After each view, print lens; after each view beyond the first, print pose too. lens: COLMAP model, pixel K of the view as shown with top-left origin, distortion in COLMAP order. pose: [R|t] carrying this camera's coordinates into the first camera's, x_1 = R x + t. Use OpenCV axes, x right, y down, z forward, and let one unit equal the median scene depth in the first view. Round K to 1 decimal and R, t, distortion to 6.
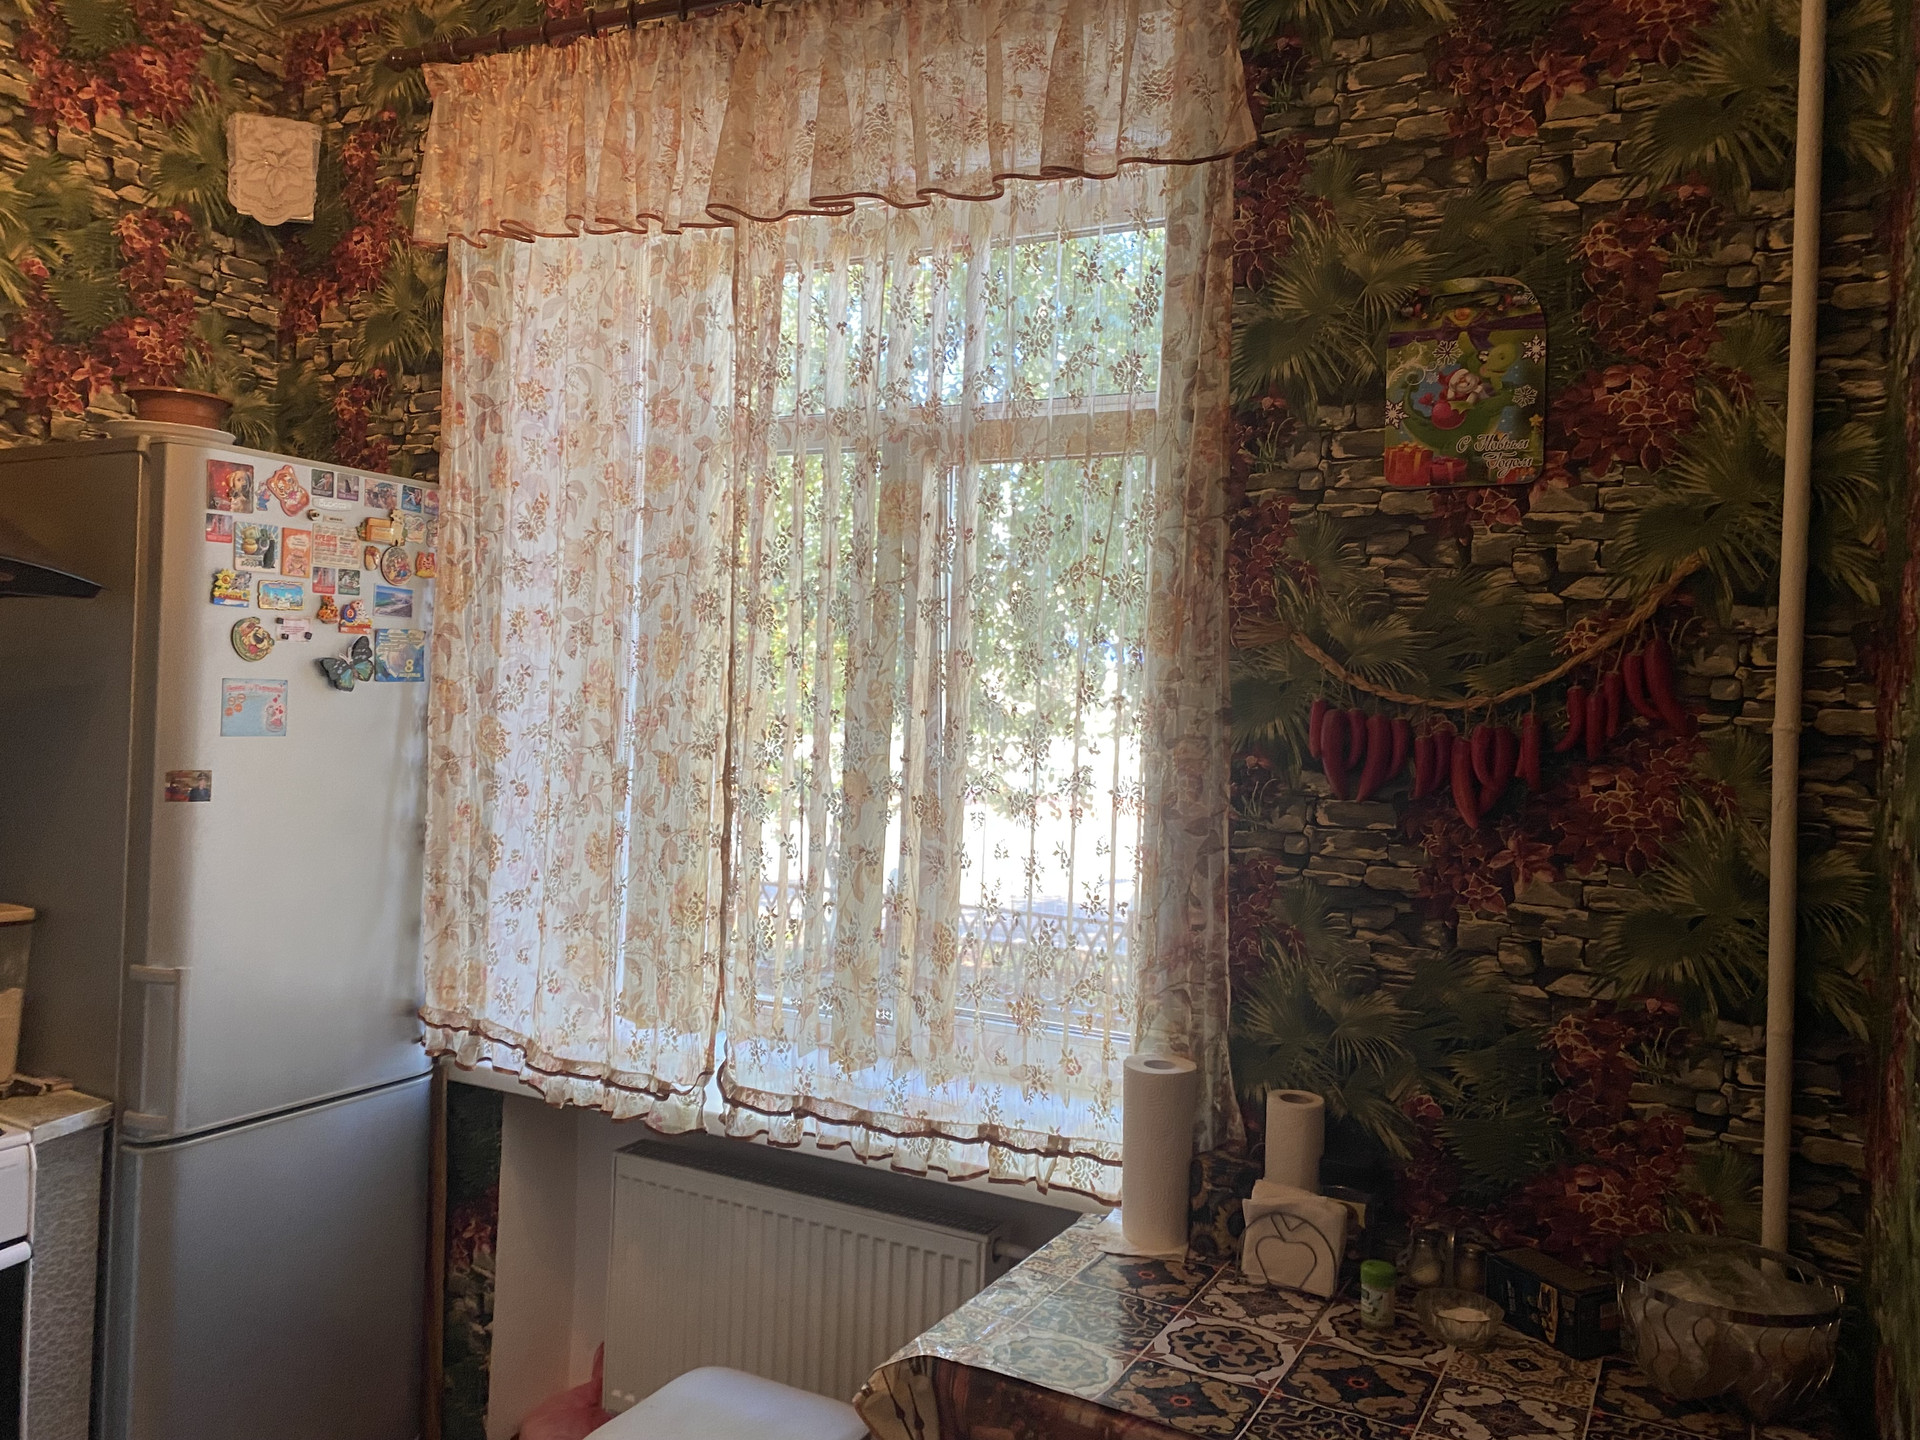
lens RADIAL K [[1449.8, 0, 888.2], [0, 1449.8, 711.0], [0, 0, 1]] dist [0.005968, -0.006738]
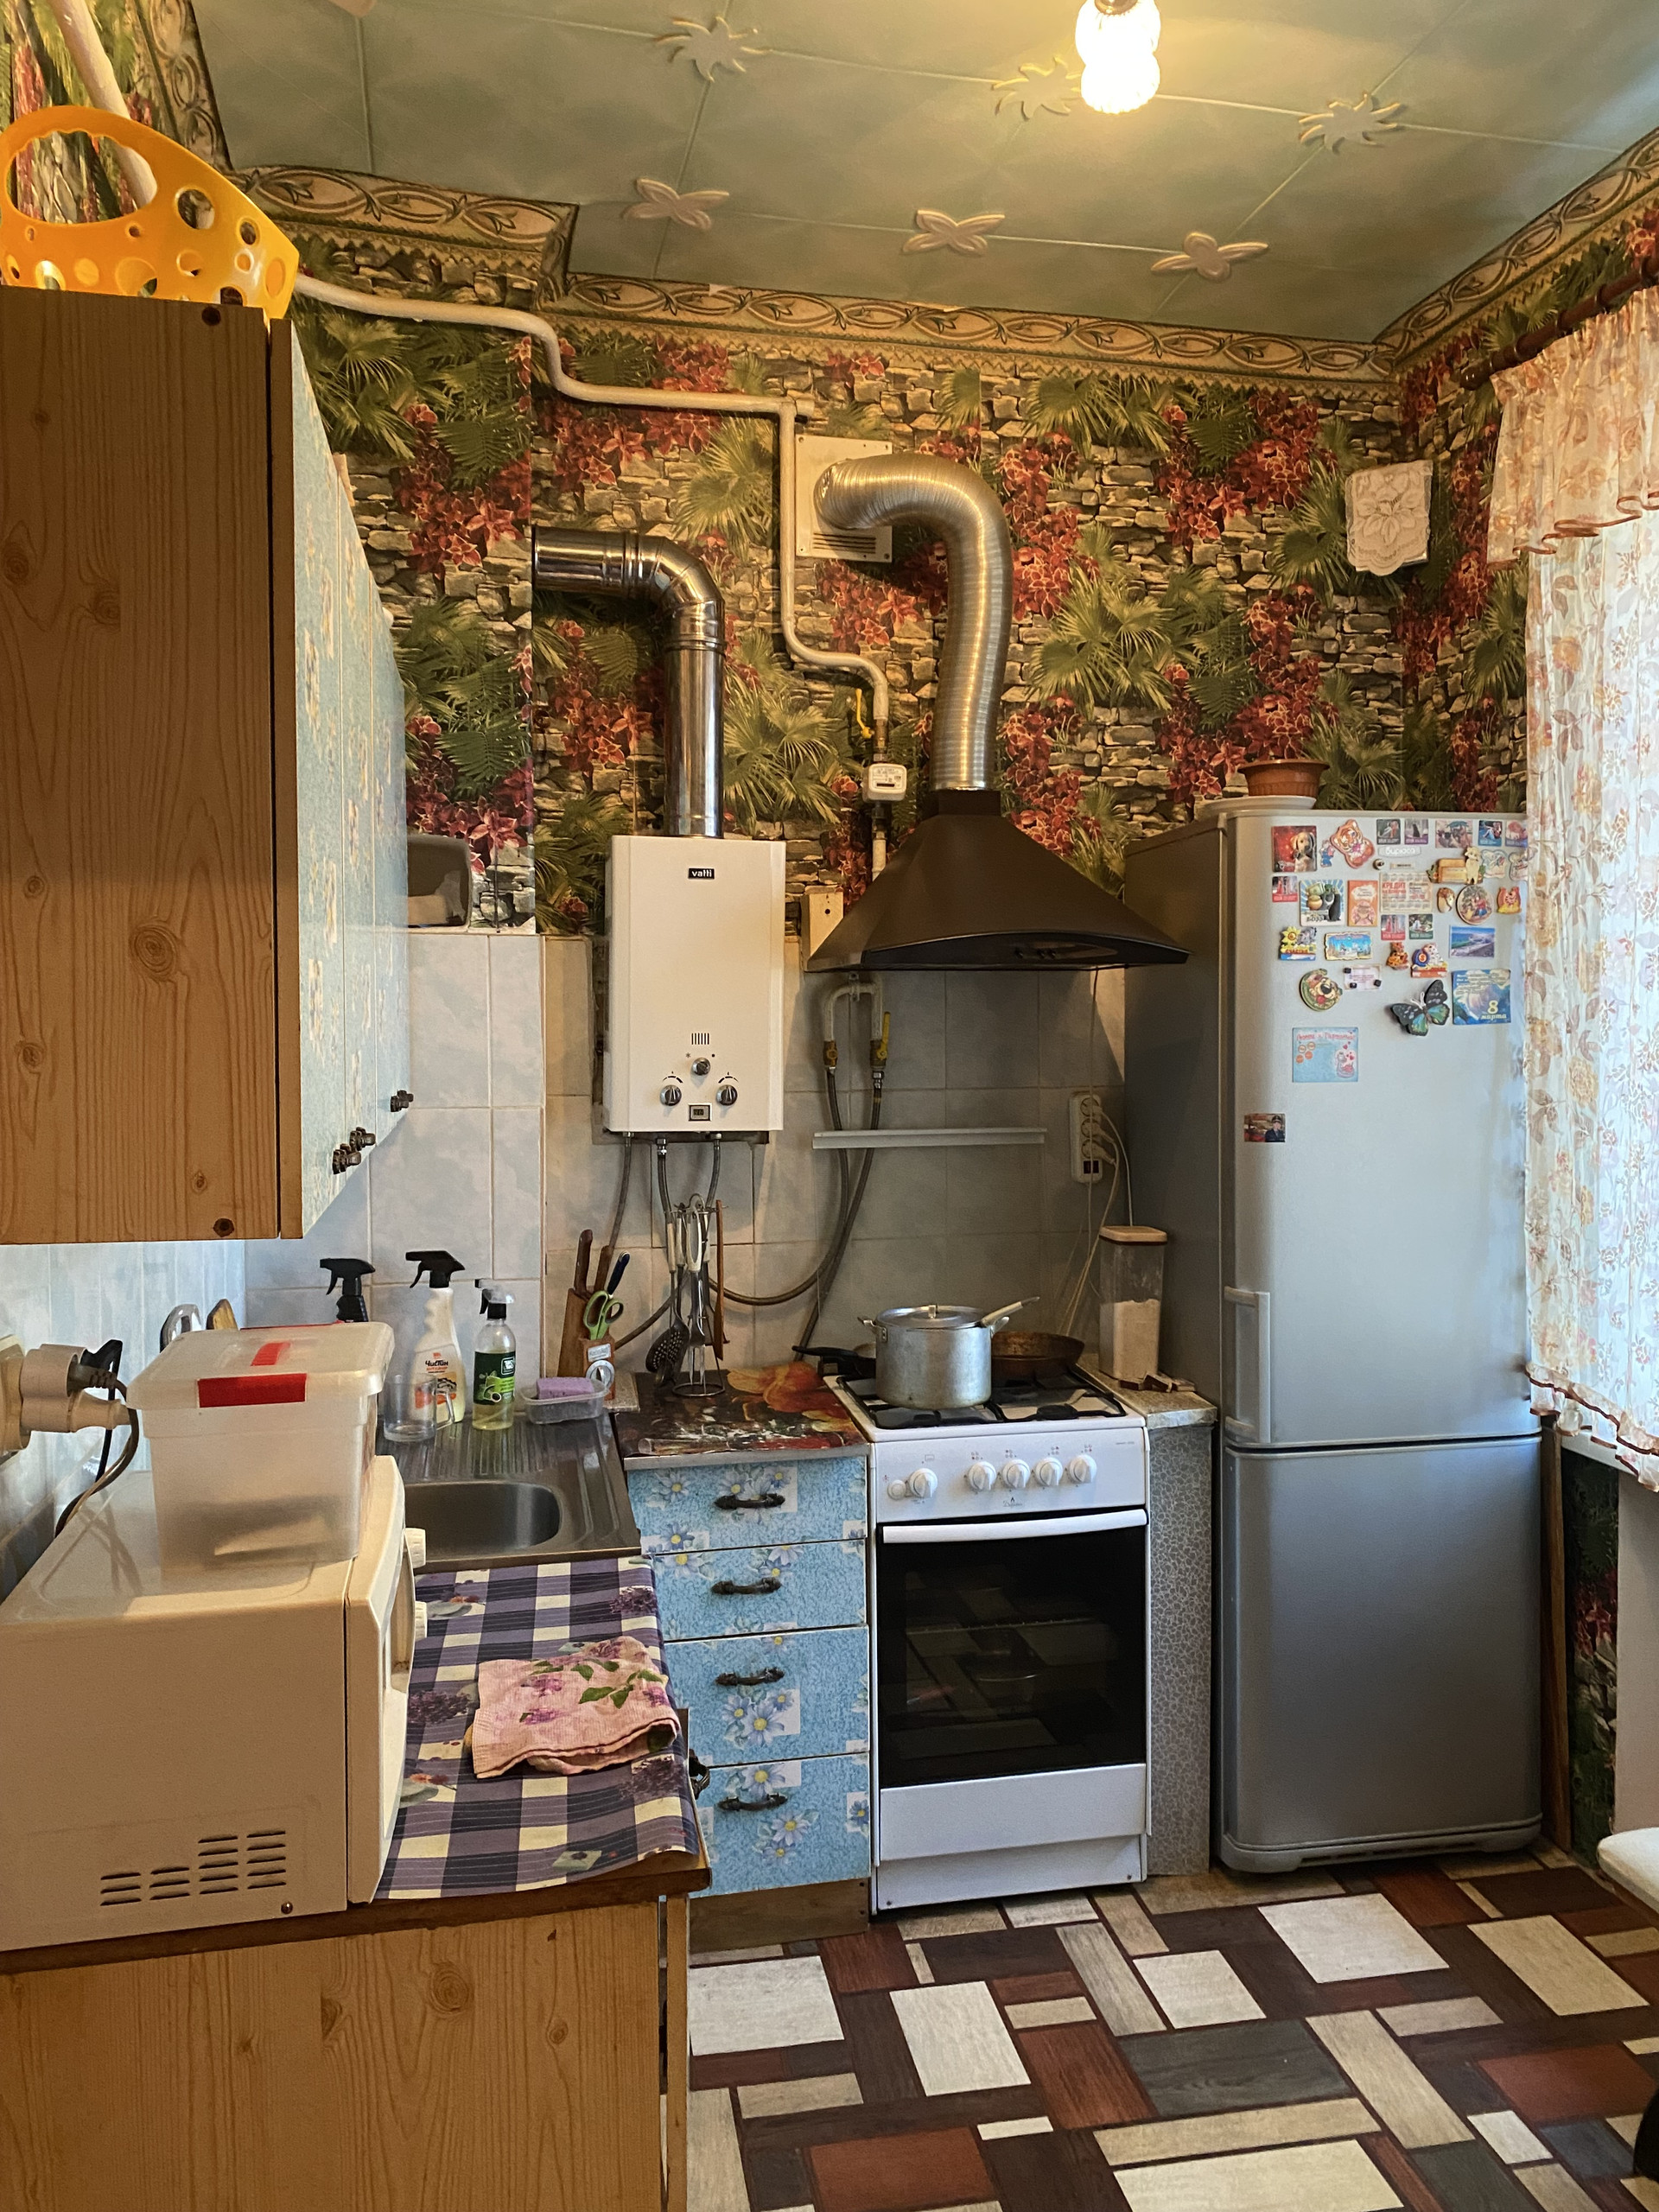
lens RADIAL K [[1670.3, 0, 850.4], [0, 1670.3, 1096.1], [0, 0, 1]] dist [0.005968, -0.006738]
pose [[0.630859, -0.006573, -0.775870, 0.281068], [0.023848, 0.999656, 0.010921, 0.006057], [0.775531, -0.025393, 0.630799, -0.034499]]
